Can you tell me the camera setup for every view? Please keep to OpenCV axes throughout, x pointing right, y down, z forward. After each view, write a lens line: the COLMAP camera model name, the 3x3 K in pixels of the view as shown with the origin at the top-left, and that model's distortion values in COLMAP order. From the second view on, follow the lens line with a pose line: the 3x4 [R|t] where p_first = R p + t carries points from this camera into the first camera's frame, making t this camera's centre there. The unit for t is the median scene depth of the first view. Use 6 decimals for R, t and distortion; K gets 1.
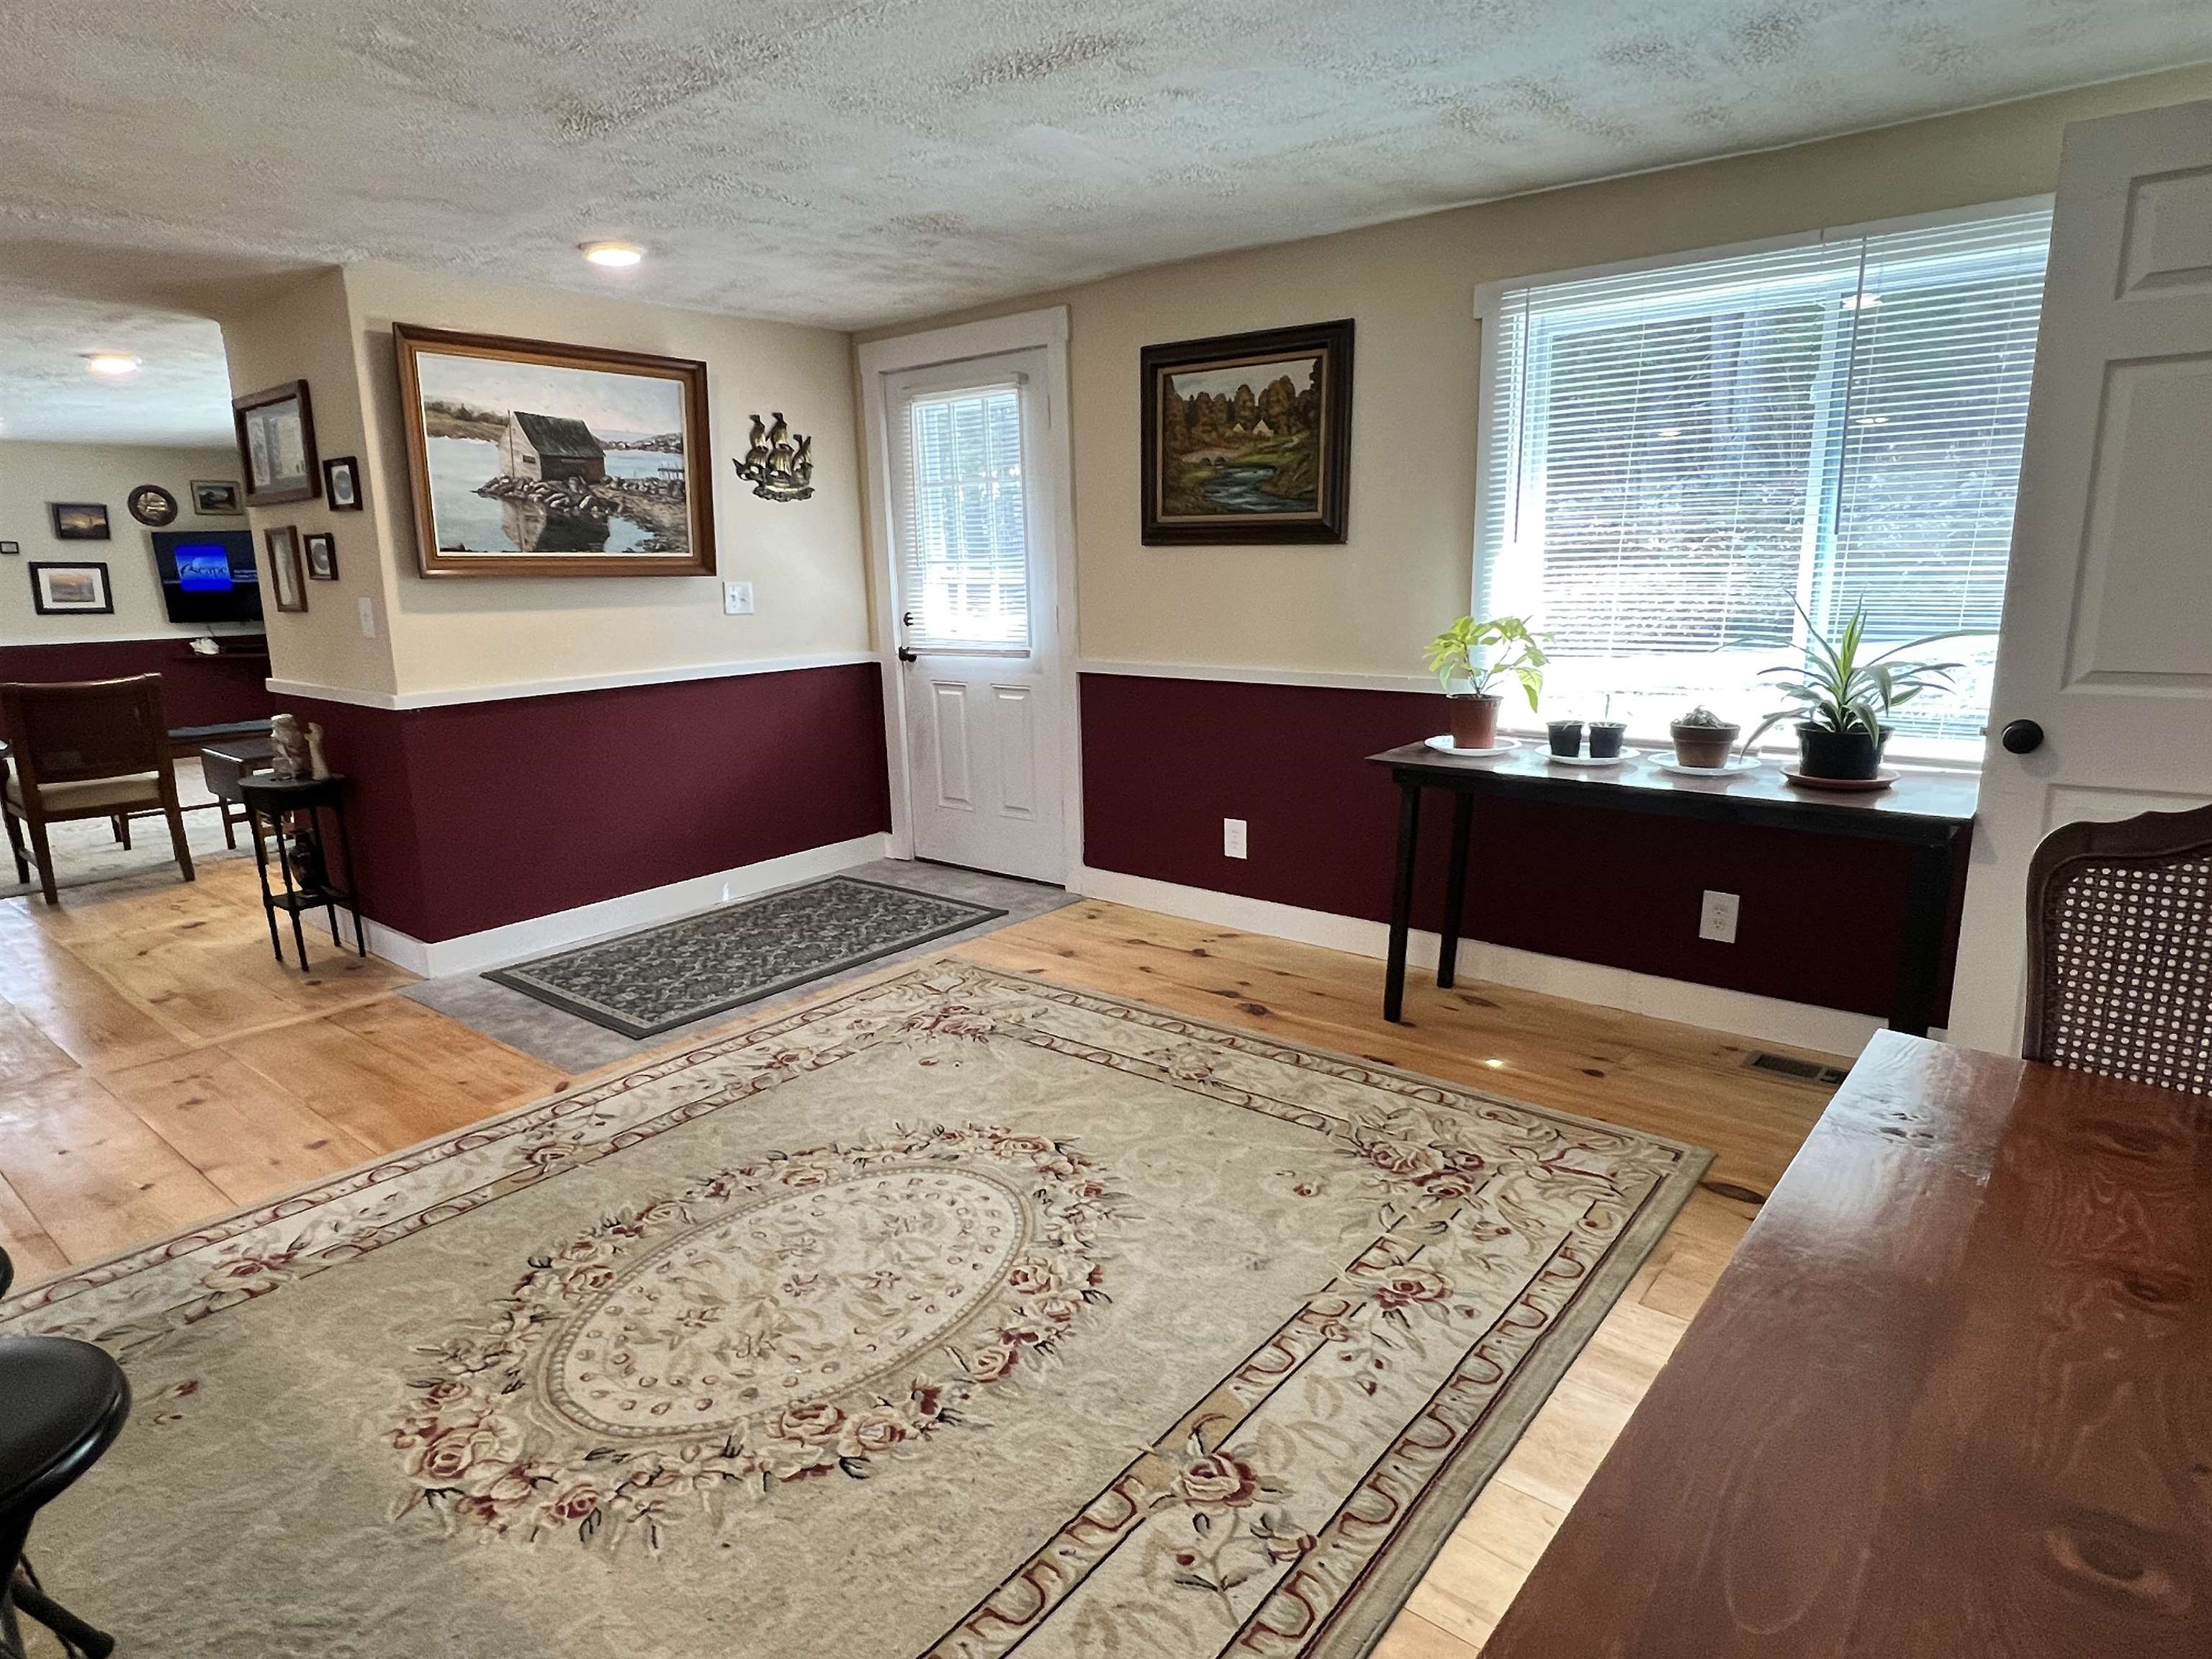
lens RADIAL K [[1263.1, 0, 1091.1], [0, 1263.1, 828.7], [0, 0, 1]] dist [0.000096, -0.003376]
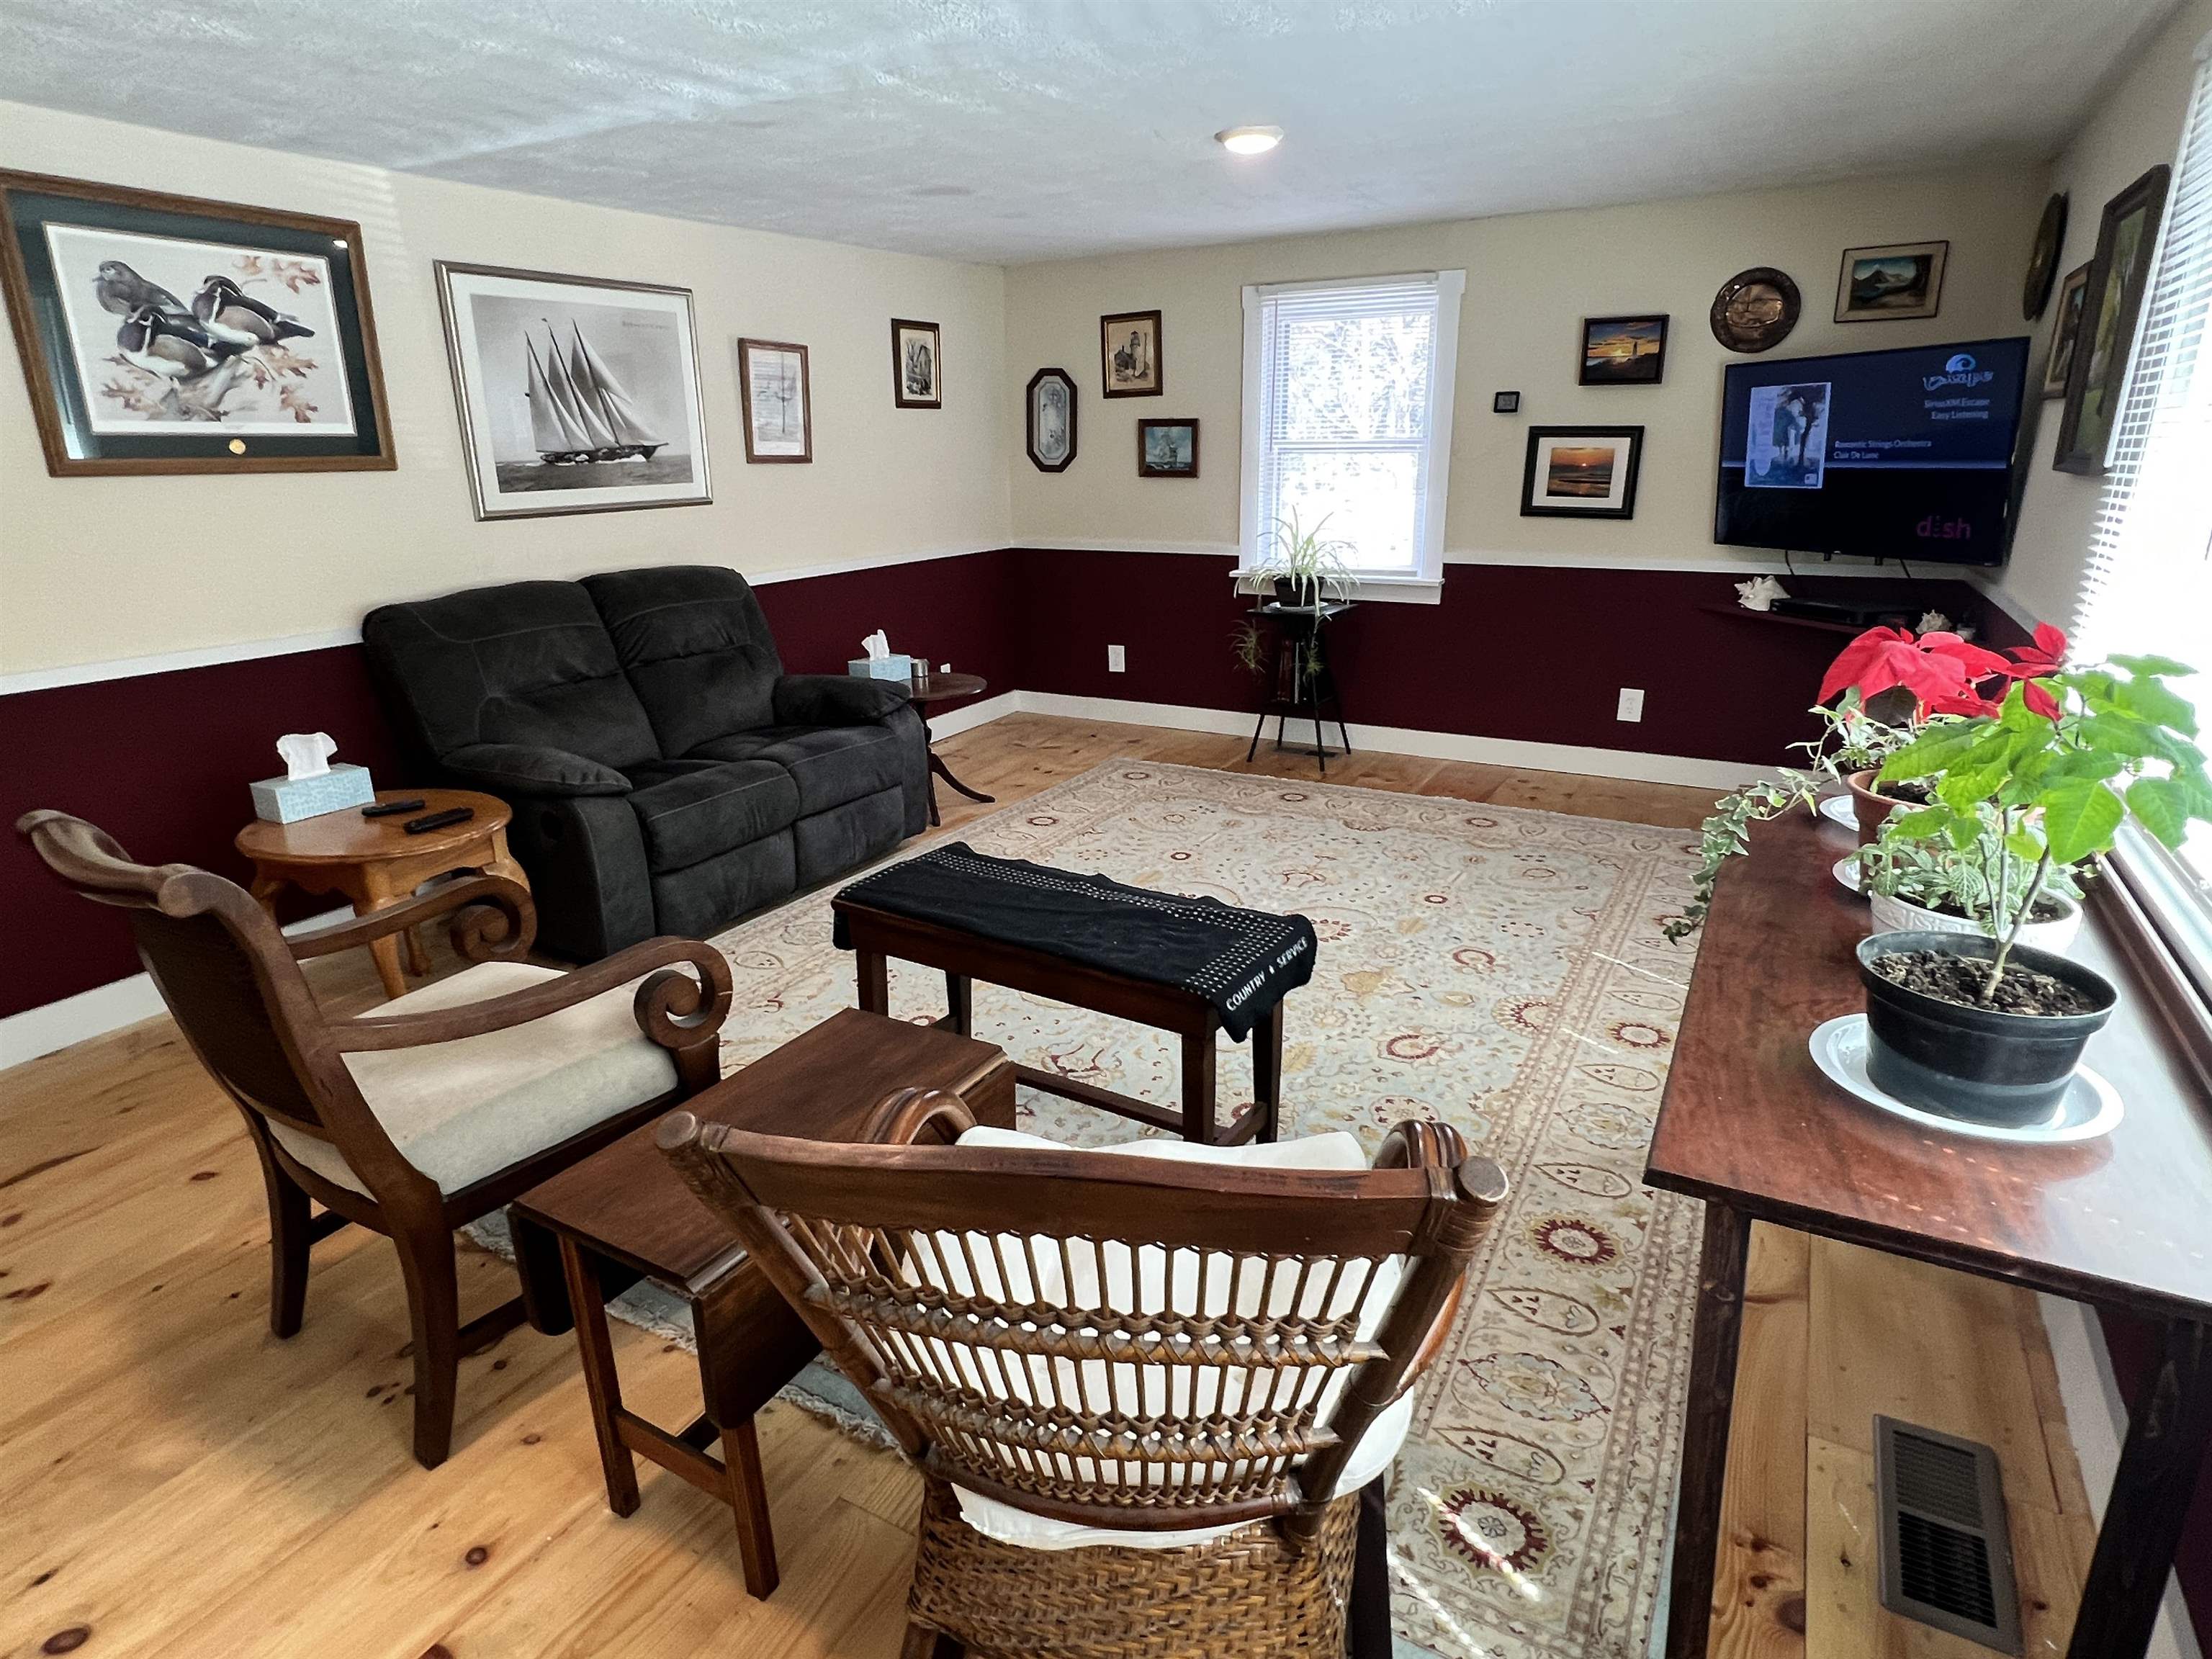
lens RADIAL K [[1200.0, 0, 1100.5], [0, 1200.0, 822.7], [0, 0, 1]] dist [-0.000766, -0.001882]
pose [[0.179954, 0.303028, -0.935837, -0.716852], [-0.190517, 0.944090, 0.269066, -0.366491], [0.965049, 0.129874, 0.227625, 1.726647]]
